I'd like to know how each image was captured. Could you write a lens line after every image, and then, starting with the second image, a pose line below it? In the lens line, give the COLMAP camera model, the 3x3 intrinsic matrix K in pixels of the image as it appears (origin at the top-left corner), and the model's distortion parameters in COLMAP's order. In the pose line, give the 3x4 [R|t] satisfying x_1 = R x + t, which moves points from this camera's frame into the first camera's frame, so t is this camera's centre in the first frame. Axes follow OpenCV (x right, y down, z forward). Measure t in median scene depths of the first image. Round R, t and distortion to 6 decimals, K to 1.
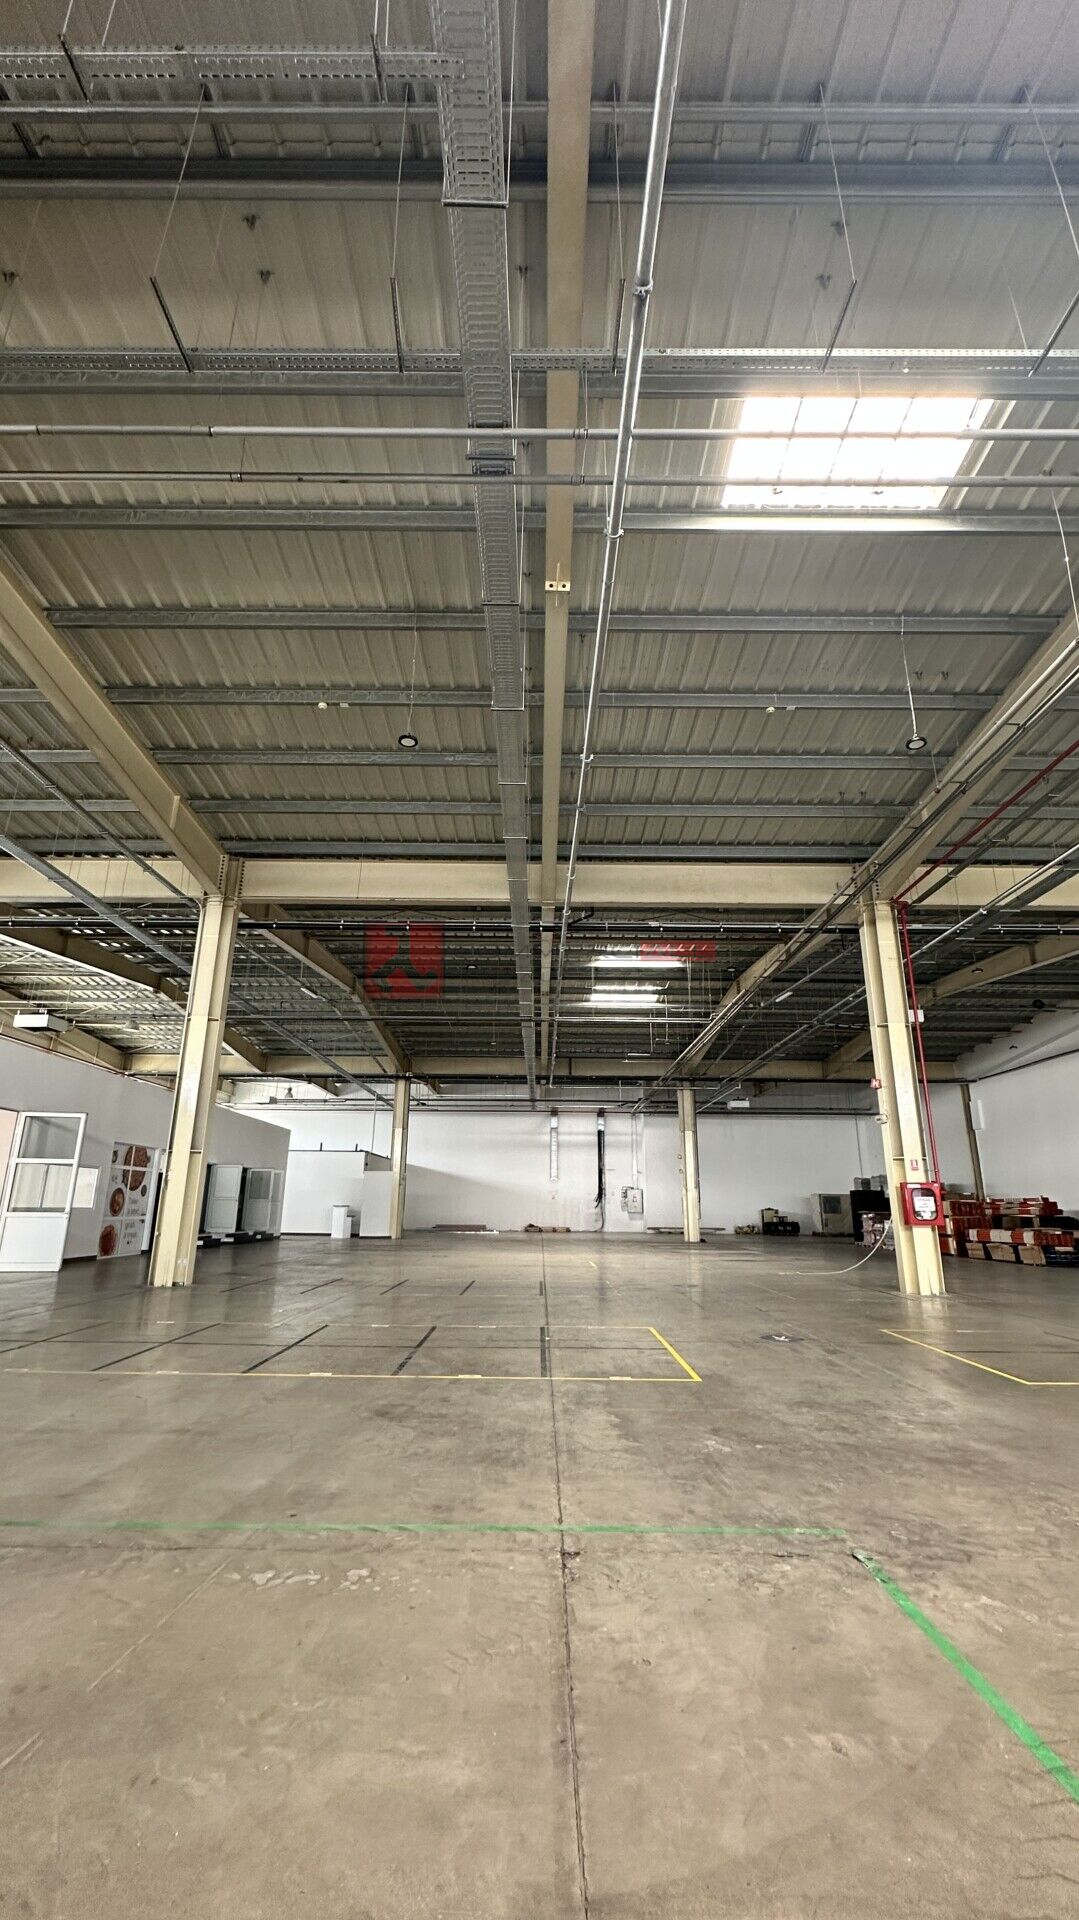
lens RADIAL K [[791.9, 0, 538.4], [0, 791.9, 969.3], [0, 0, 1]] dist [-0.000710, -0.000298]
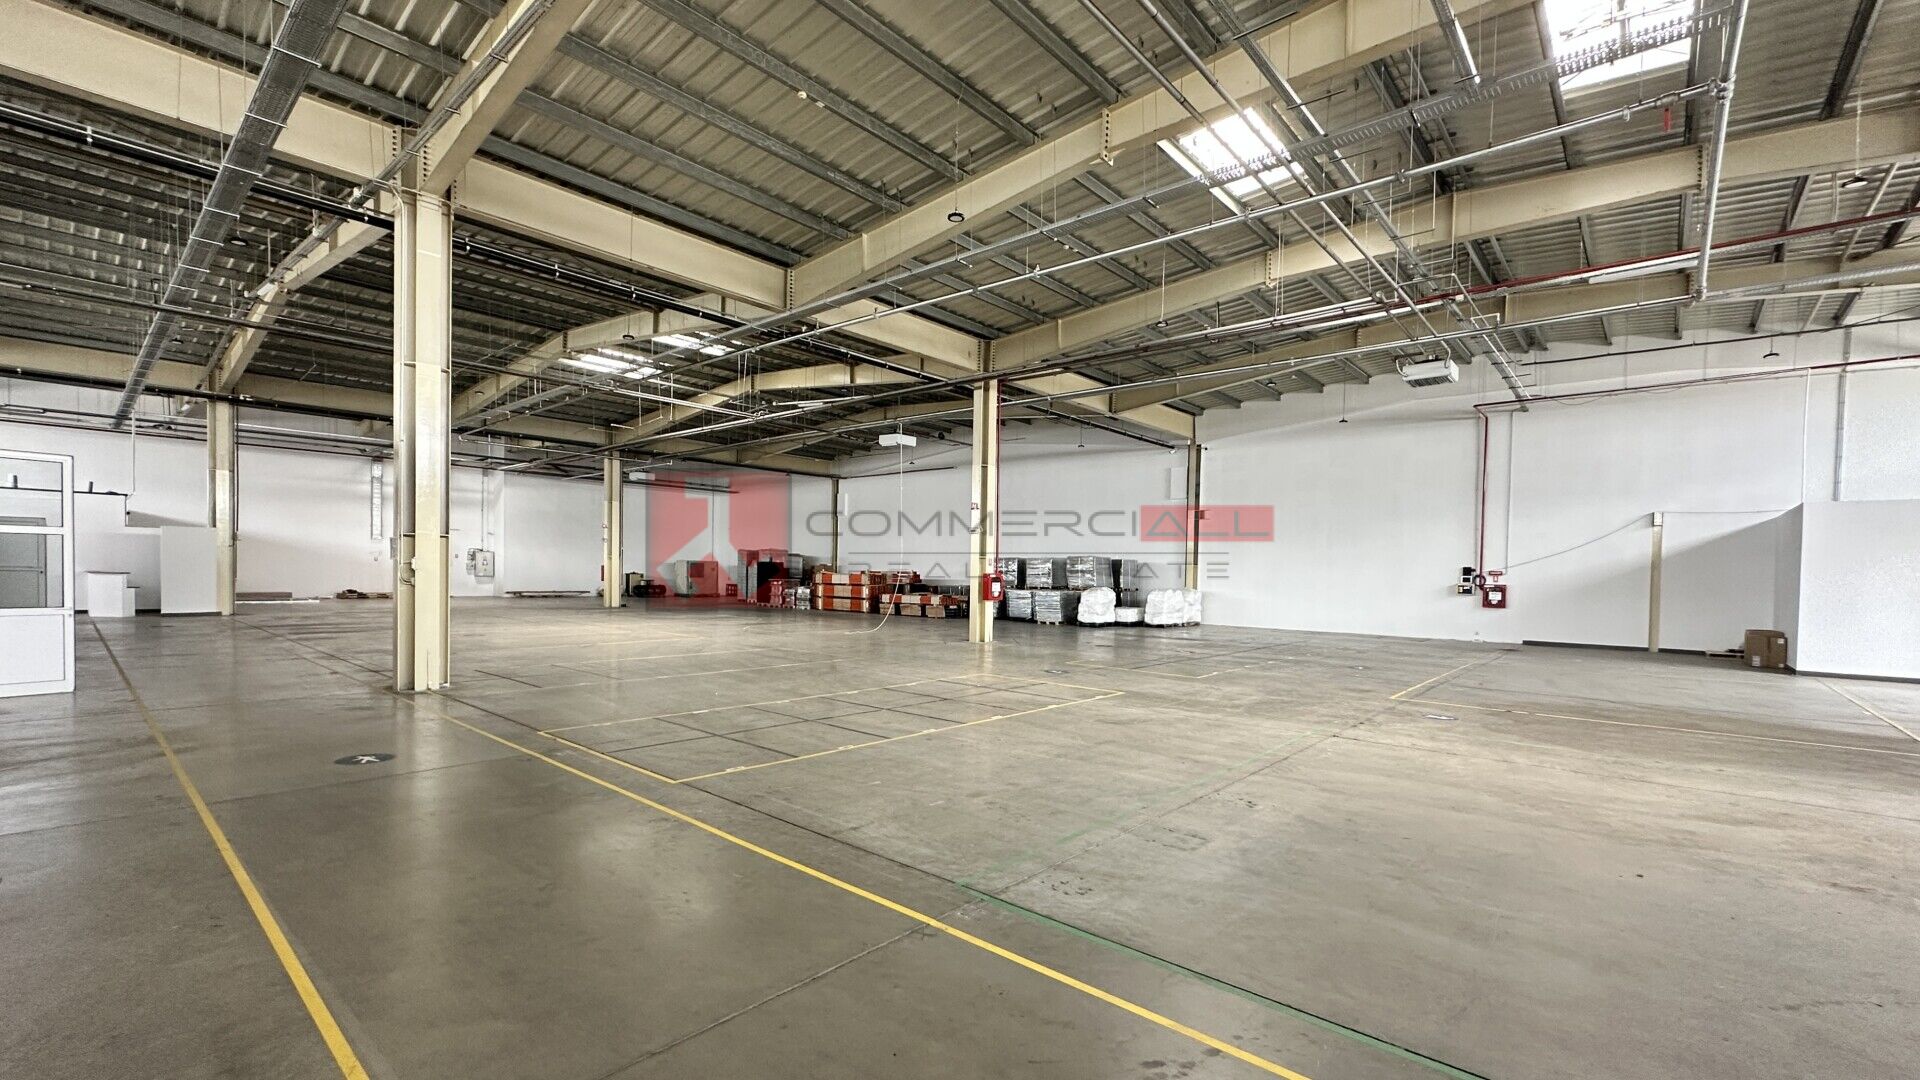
lens RADIAL K [[791.9, 0, 968.9], [0, 791.9, 589.2], [0, 0, 1]] dist [-0.000710, -0.000298]
pose [[0.652551, -0.013905, 0.757617, -0.729043], [-0.230744, 0.948701, 0.216157, -0.022742], [-0.721758, -0.315869, 0.615867, 0.082907]]
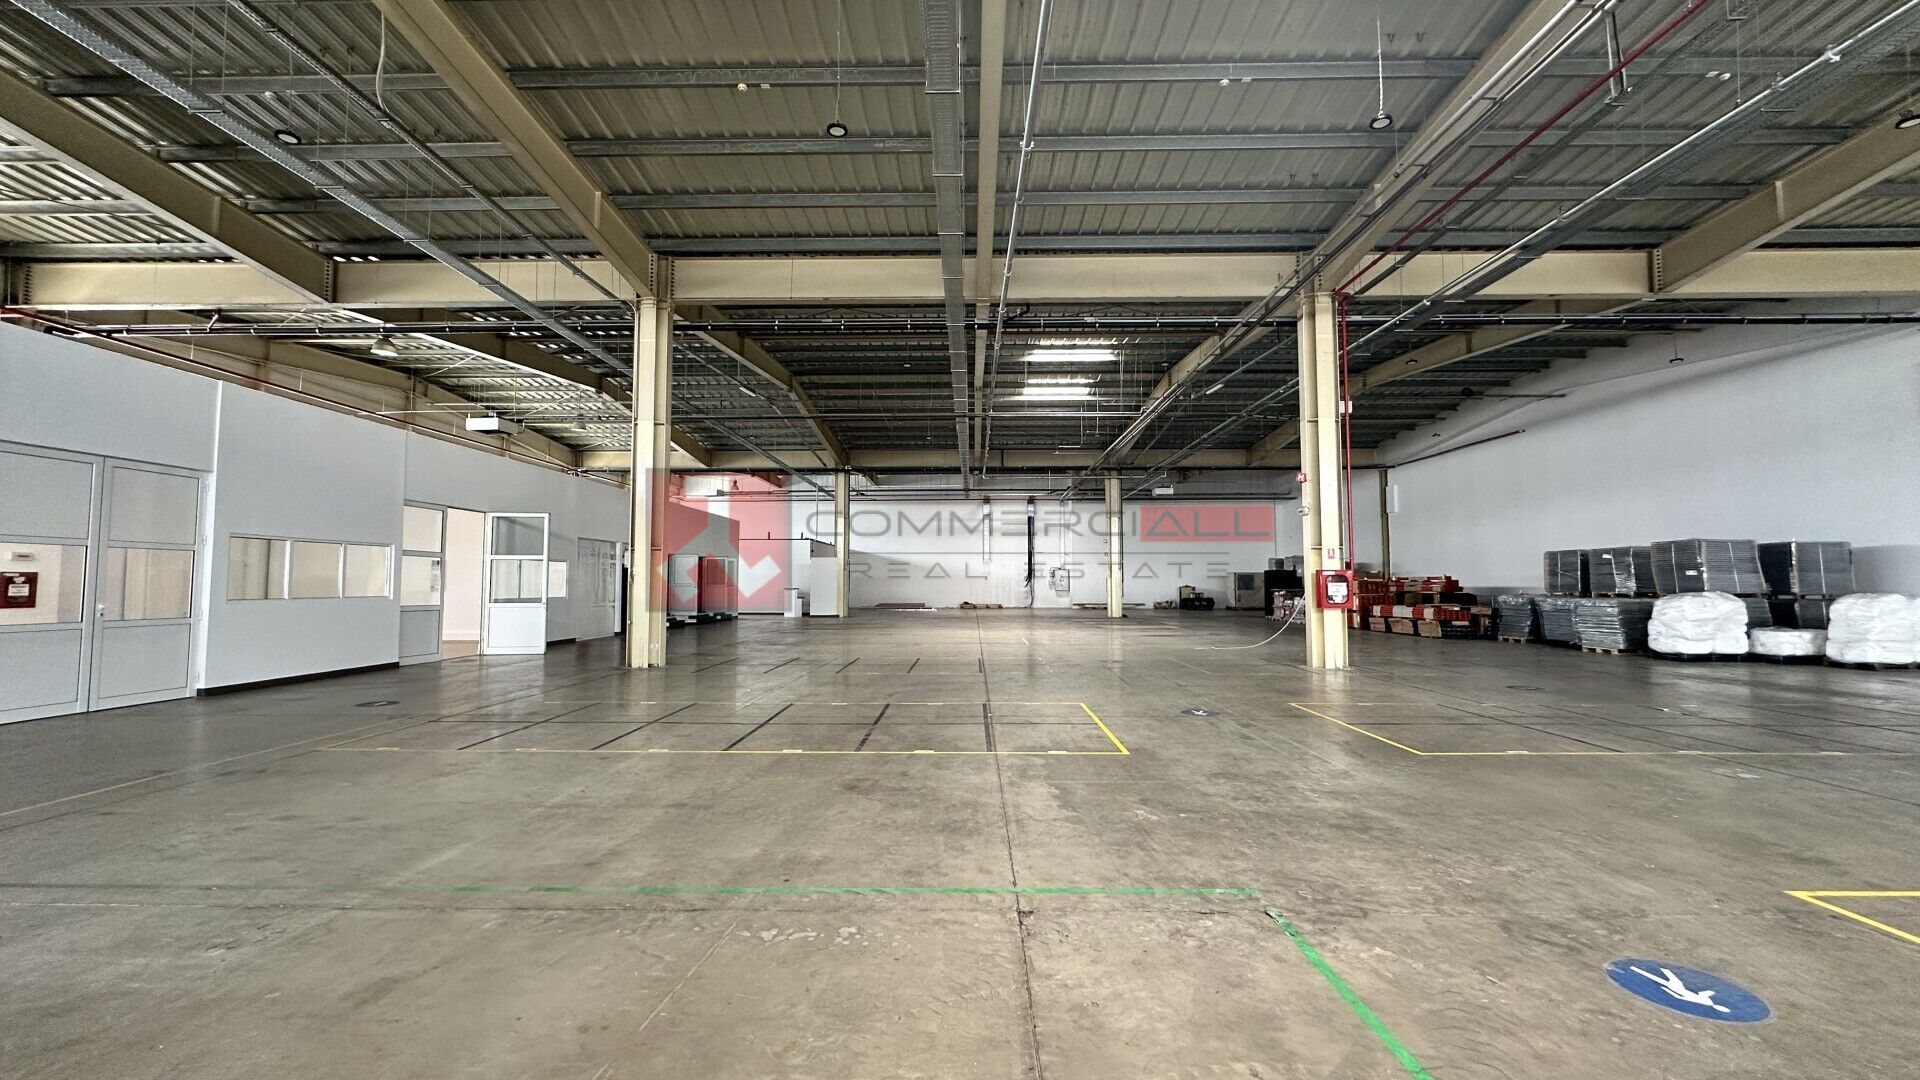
lens RADIAL K [[762.7, 0, 959.1], [0, 762.7, 538.6], [0, 0, 1]] dist [-0.000298, -0.000093]
pose [[0.999824, -0.011590, -0.014741, -0.008456], [0.014684, 0.972818, 0.231106, -0.016453], [0.011662, -0.231282, 0.972817, 0.005183]]
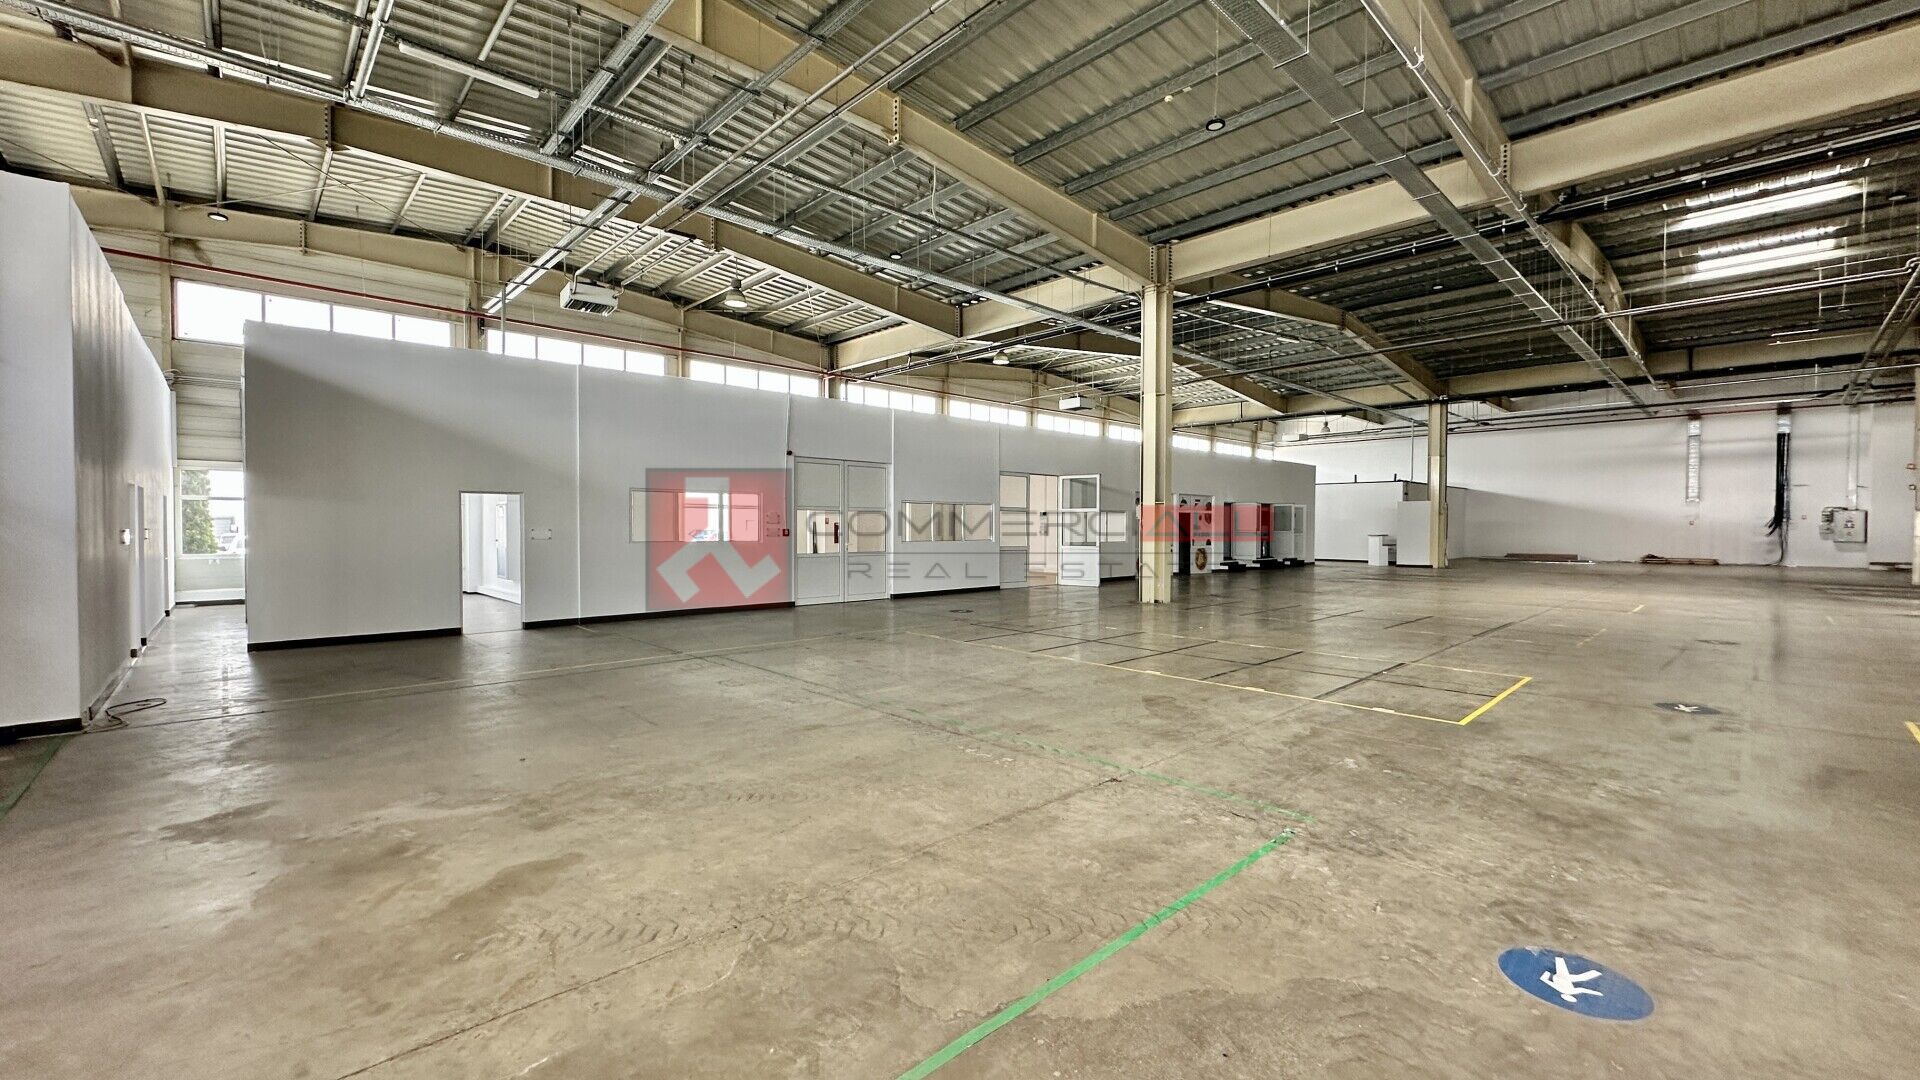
lens RADIAL K [[762.7, 0, 959.1], [0, 762.7, 538.6], [0, 0, 1]] dist [-0.000298, -0.000093]
pose [[0.689156, 0.004423, -0.724600, 0.234528], [0.212795, 0.954655, 0.208214, -0.036913], [0.692663, -0.297683, 0.656965, -0.032345]]
